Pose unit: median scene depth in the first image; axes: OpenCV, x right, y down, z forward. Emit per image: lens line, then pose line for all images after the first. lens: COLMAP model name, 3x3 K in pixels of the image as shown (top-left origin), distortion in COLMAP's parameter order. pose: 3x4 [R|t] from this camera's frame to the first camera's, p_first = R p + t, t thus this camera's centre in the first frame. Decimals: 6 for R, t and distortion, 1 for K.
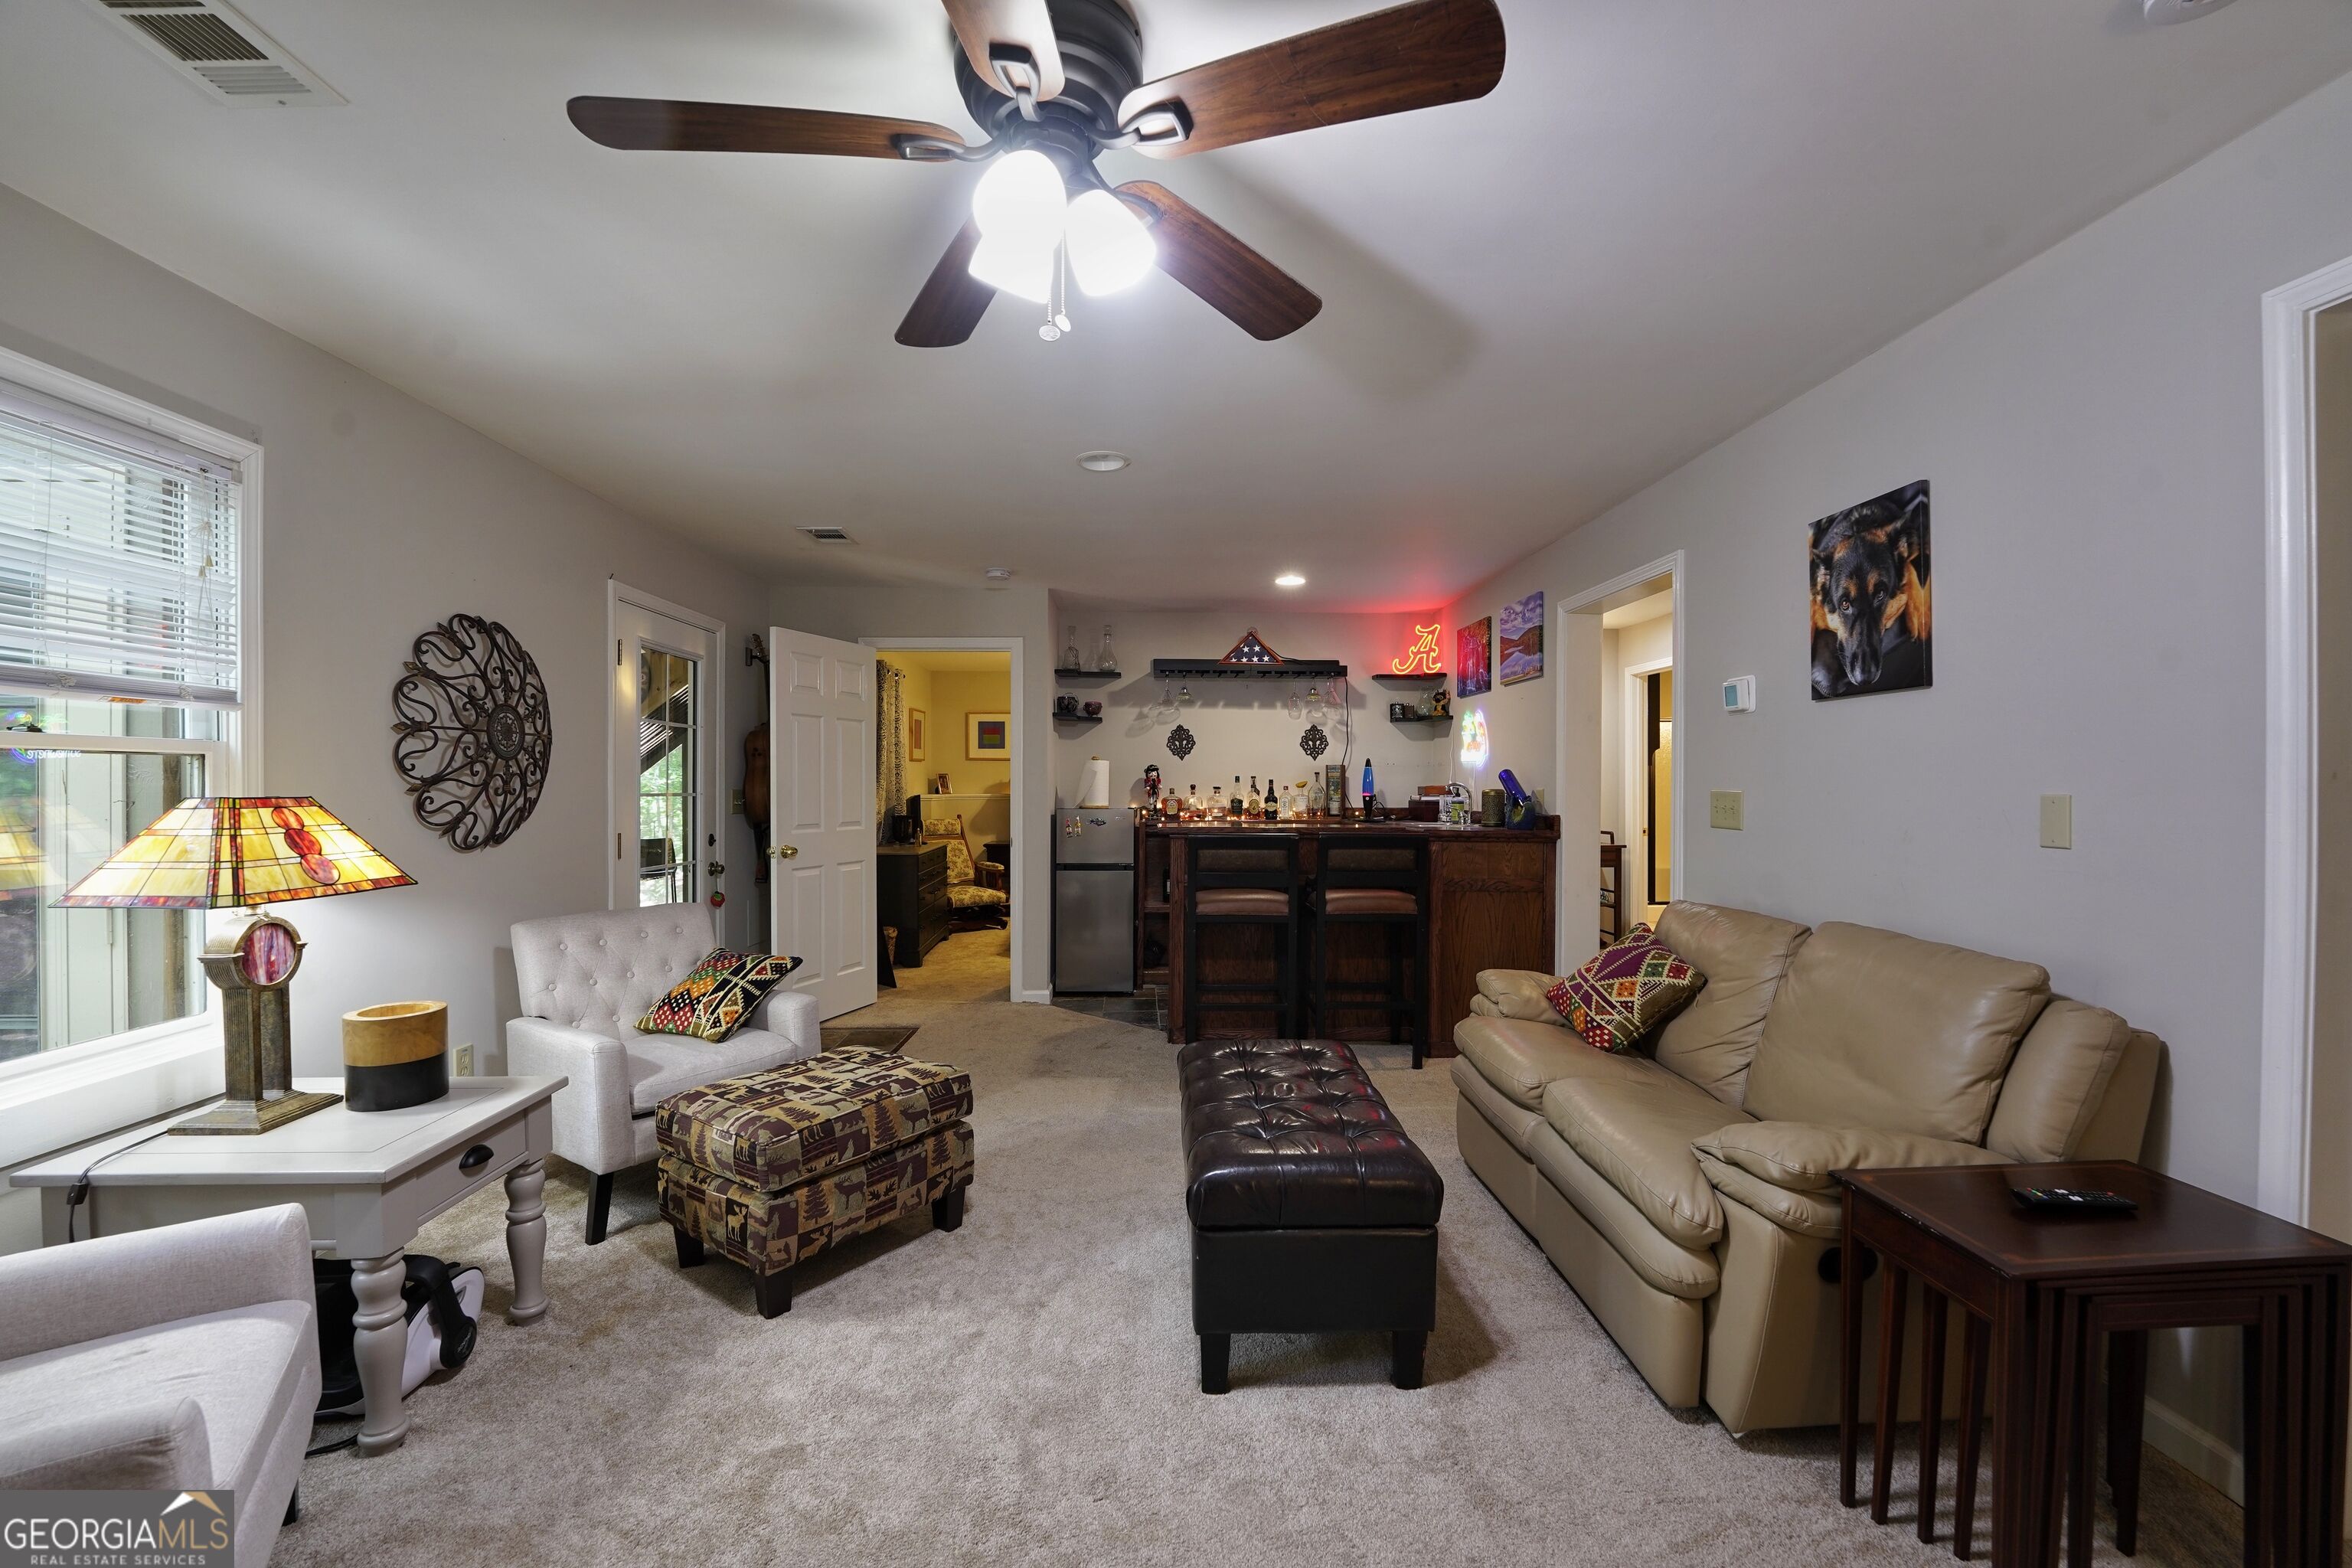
lens RADIAL K [[956.4, 0, 1177.7], [0, 956.4, 790.3], [0, 0, 1]] dist [-0.016555, -0.000128]
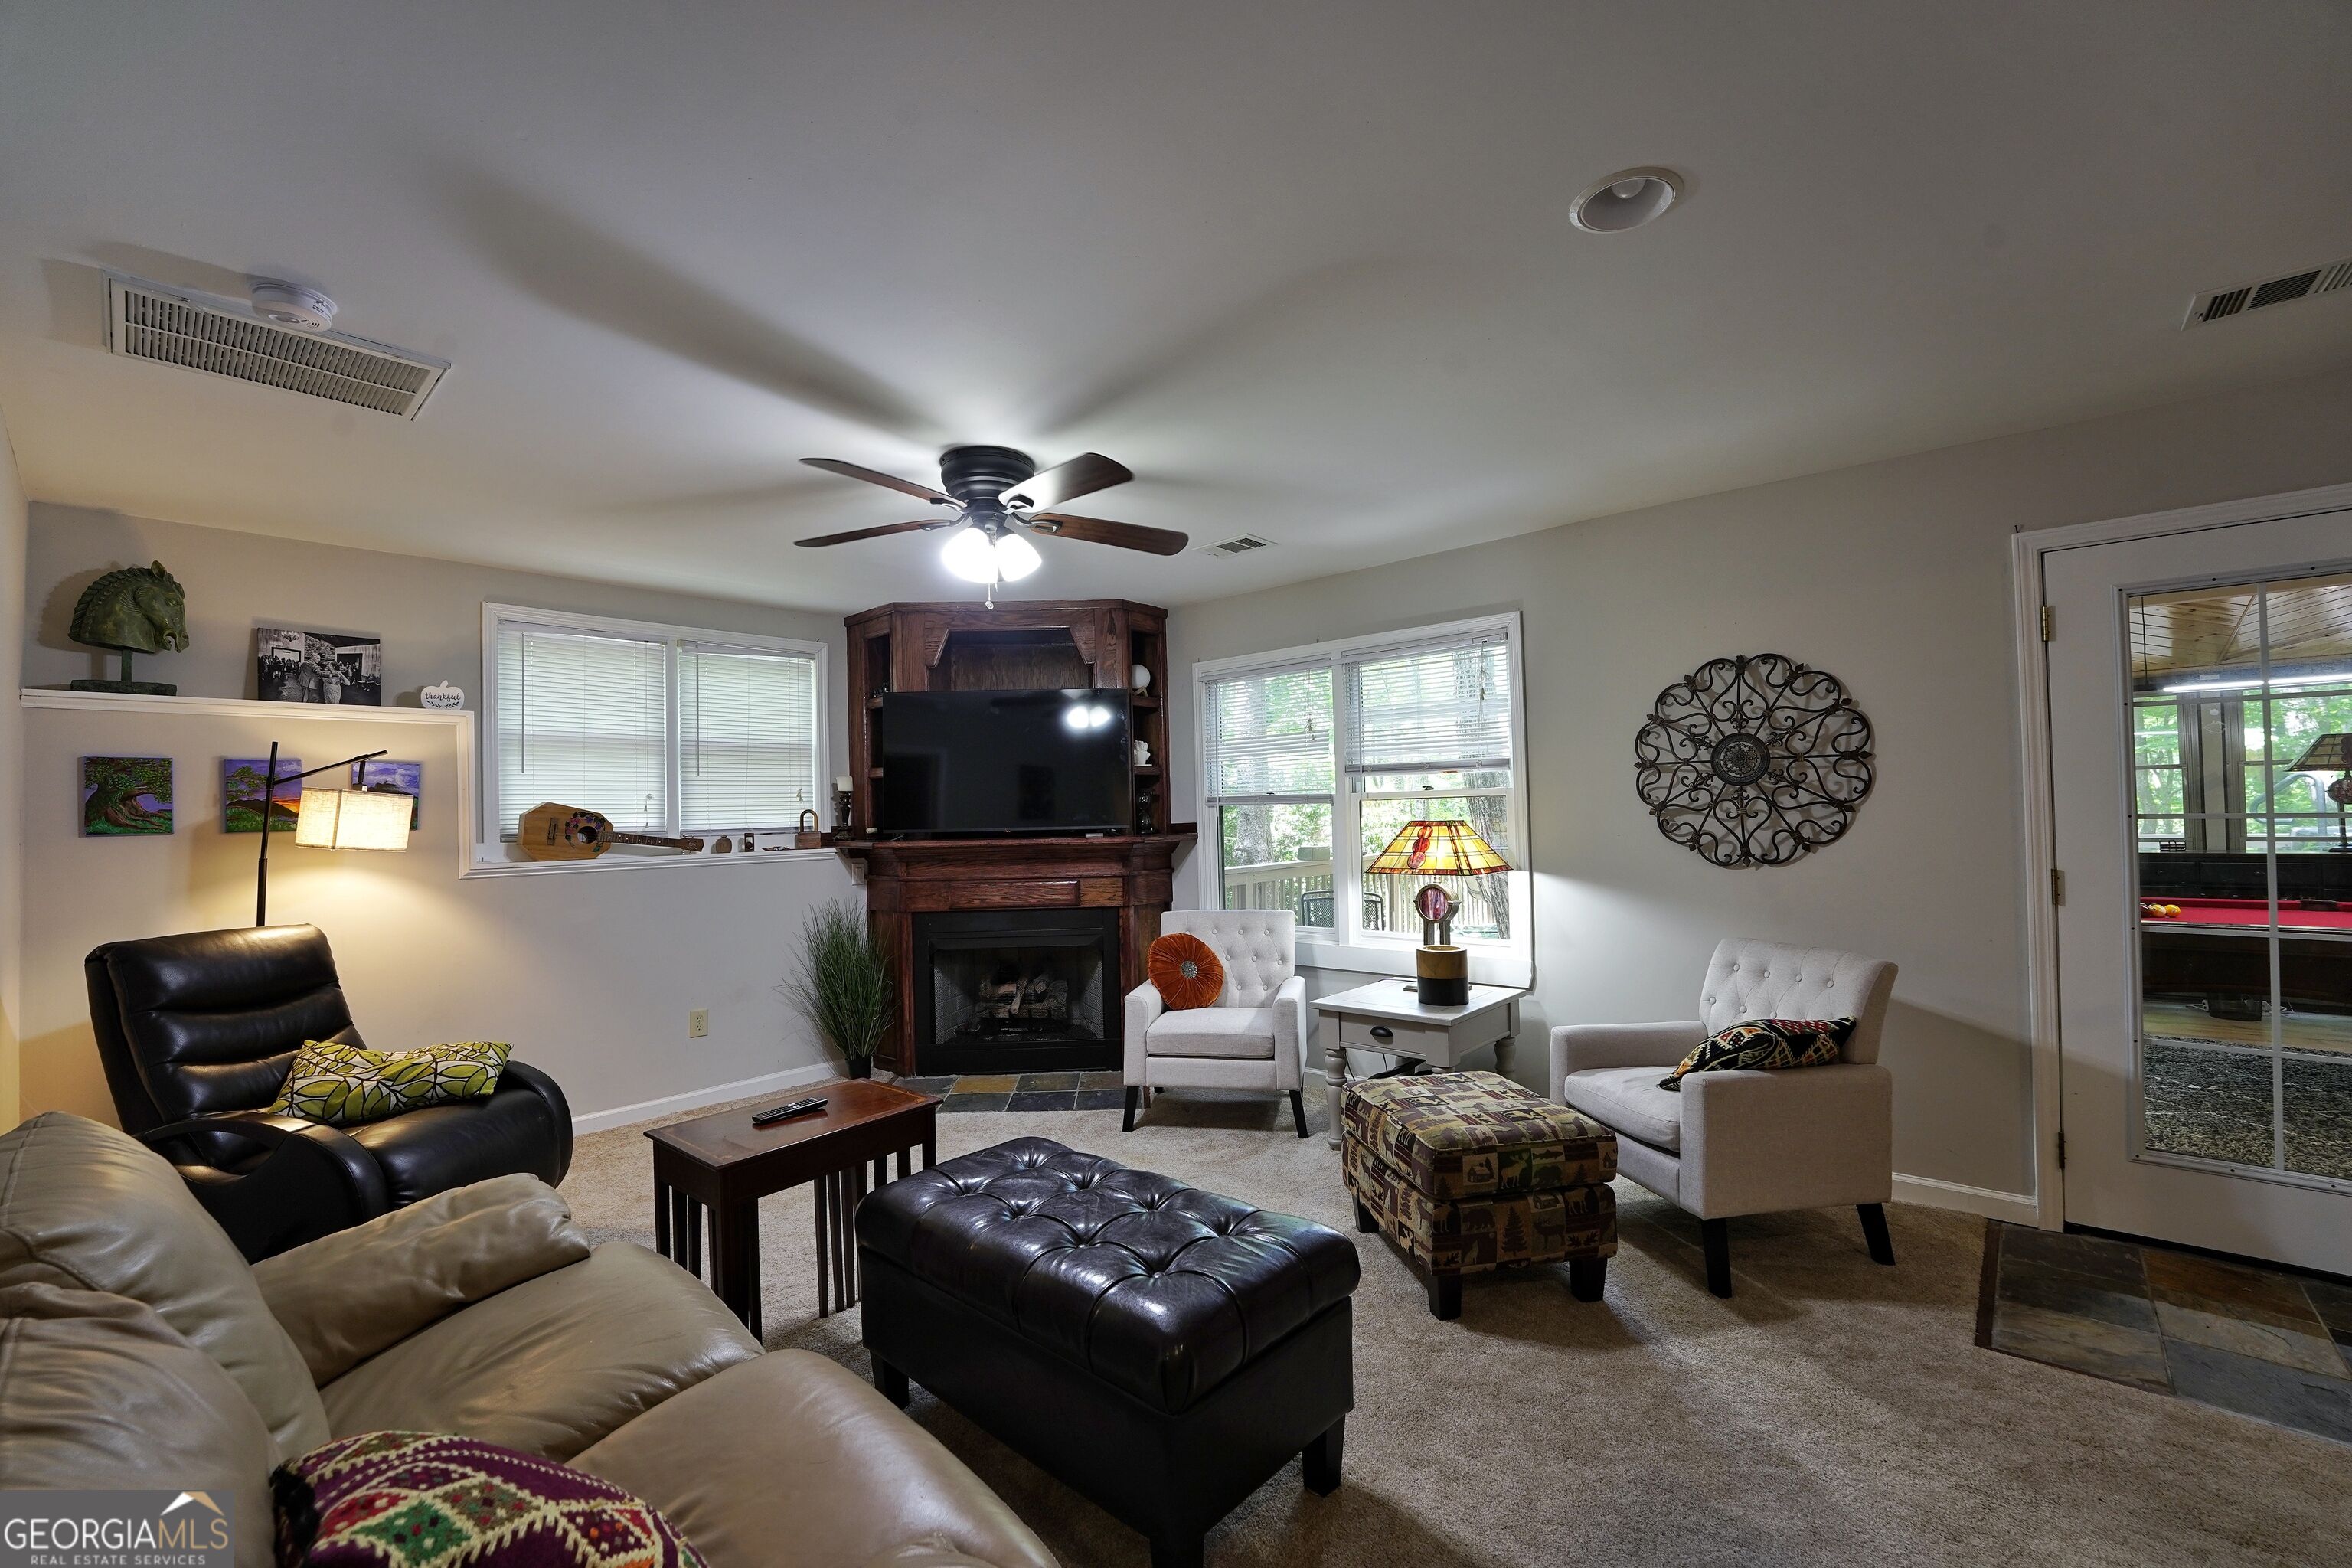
lens RADIAL K [[956.4, 0, 1177.7], [0, 956.4, 790.3], [0, 0, 1]] dist [-0.016555, -0.000128]
pose [[-0.696943, -0.001566, -0.717124, 0.257278], [0.017087, 0.999677, -0.018789, -0.008681], [0.716923, -0.025349, -0.696692, 0.656329]]
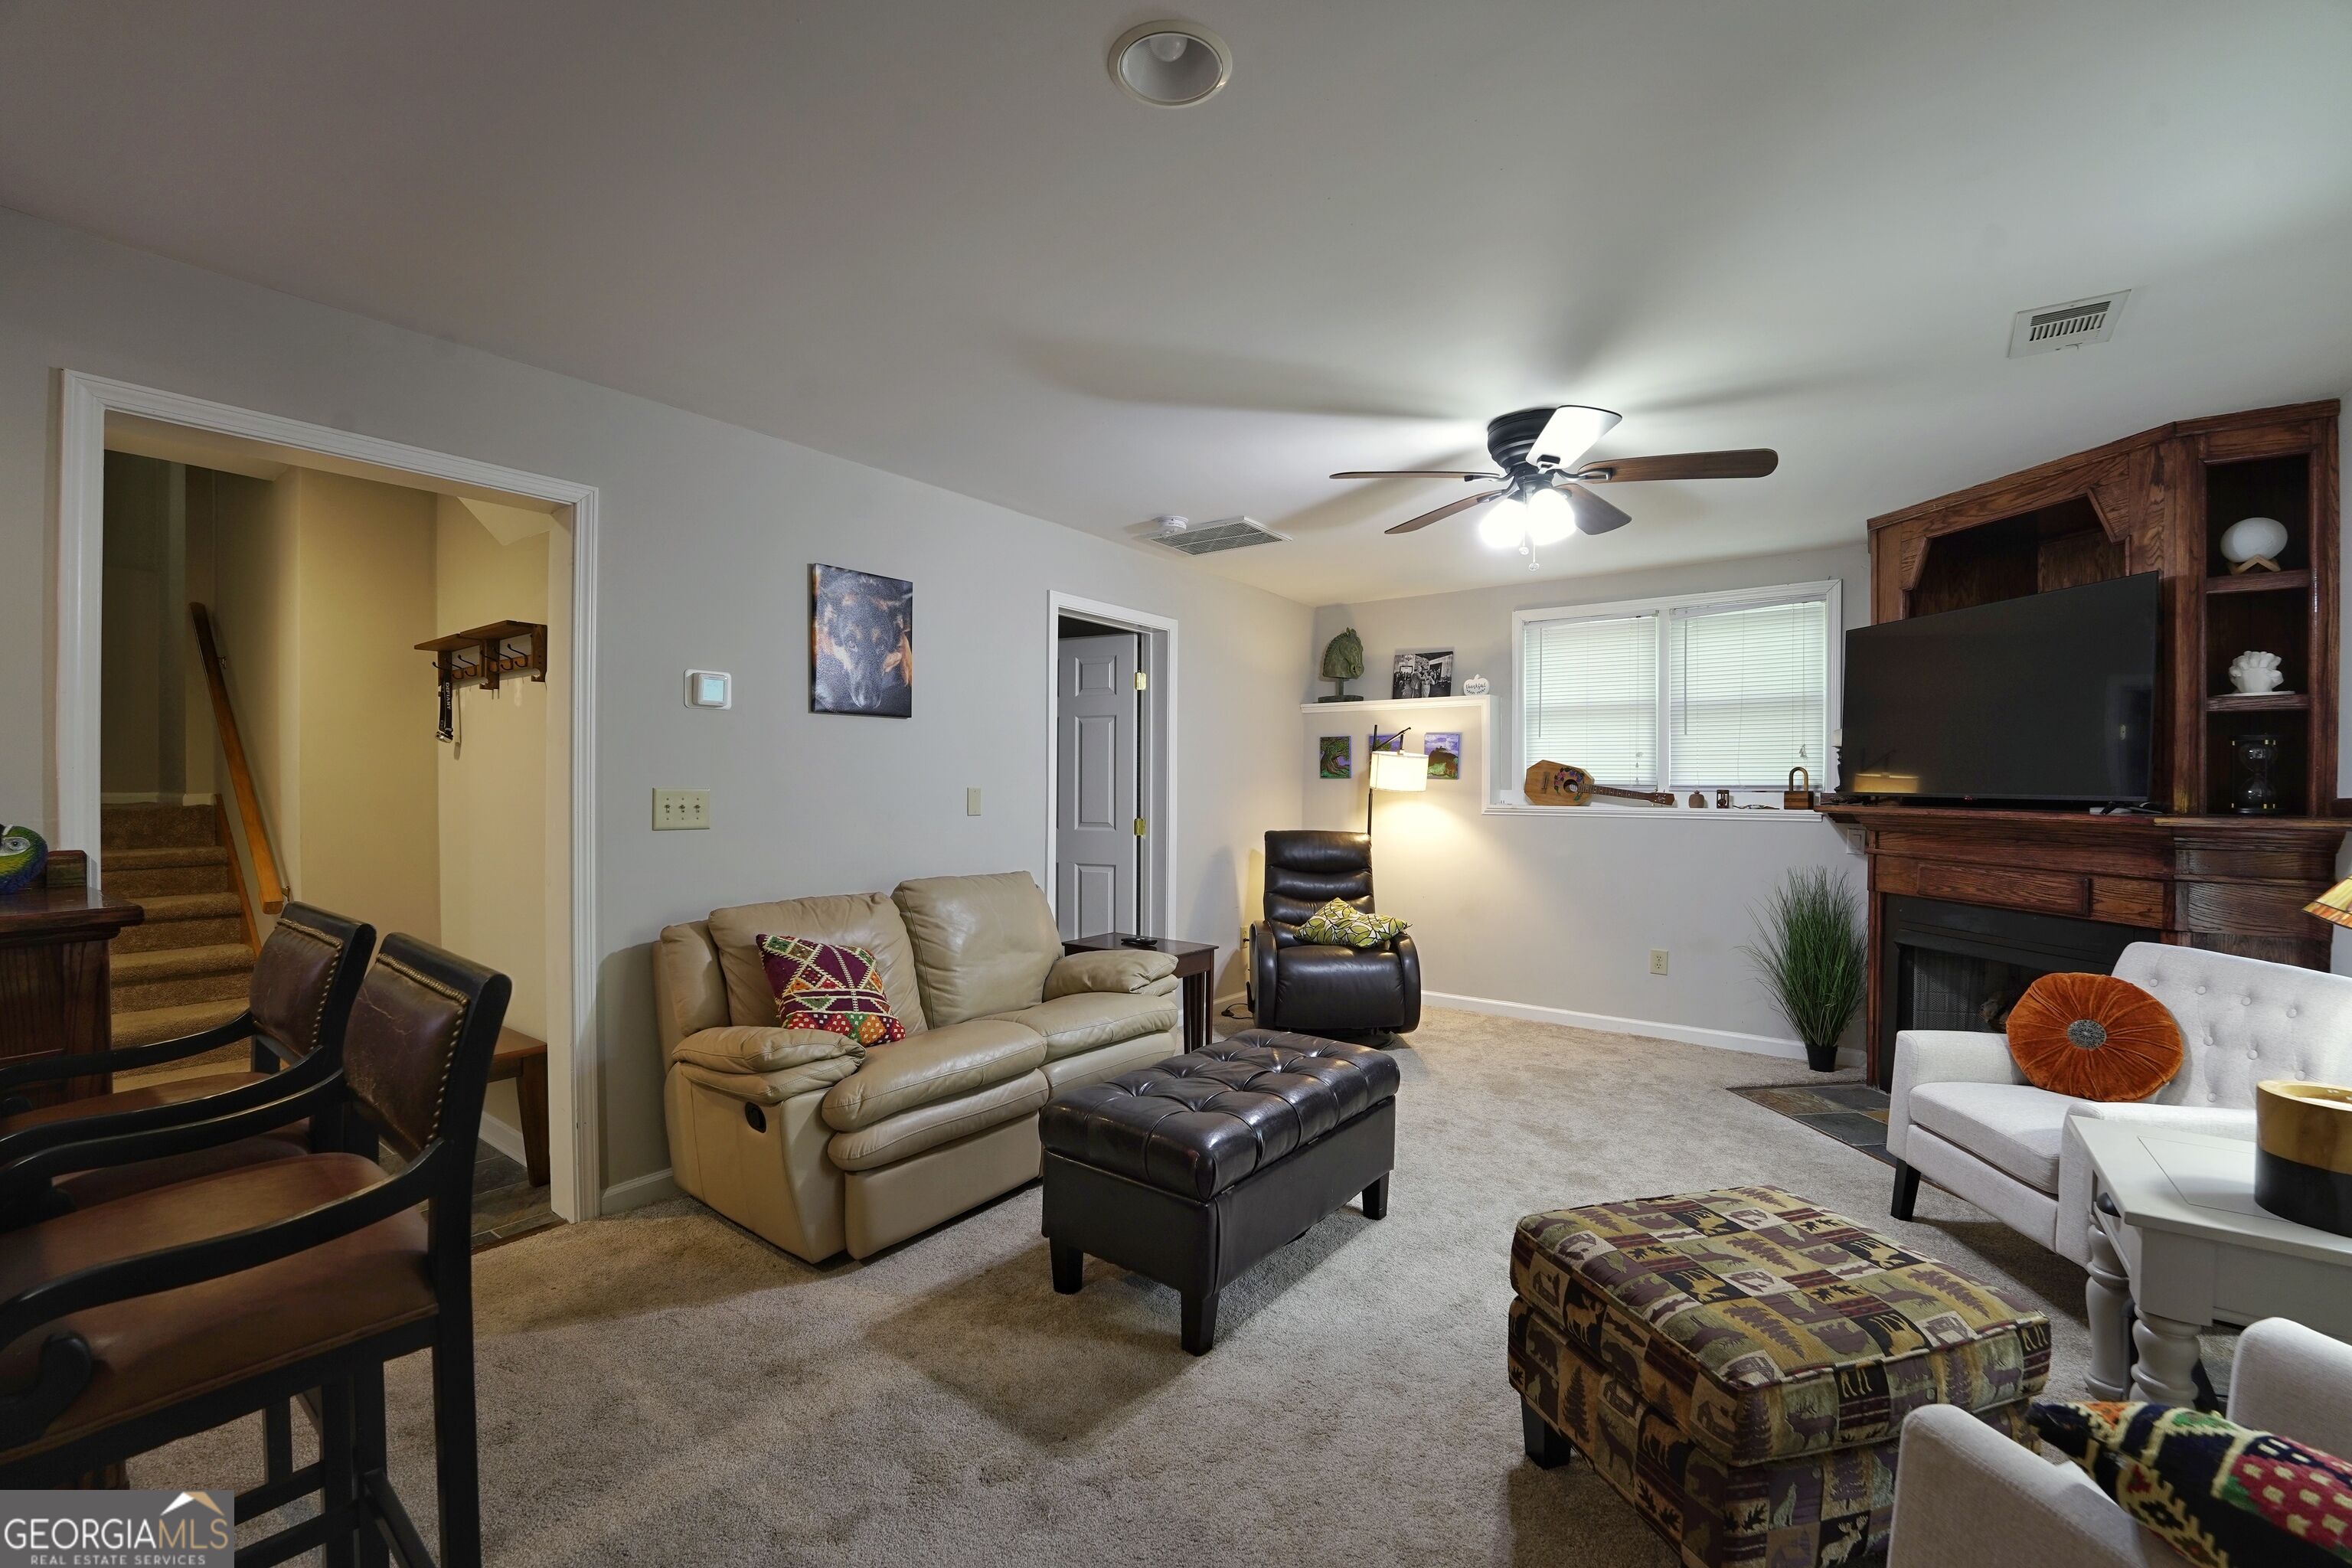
lens RADIAL K [[955.4, 0, 1176.0], [0, 955.4, 784.0], [0, 0, 1]] dist [-0.031534, -0.000123]
pose [[-0.776182, -0.005030, 0.630489, -0.202109], [0.000193, 0.999966, 0.008215, -0.005672], [-0.630509, 0.006498, -0.776155, 0.749531]]
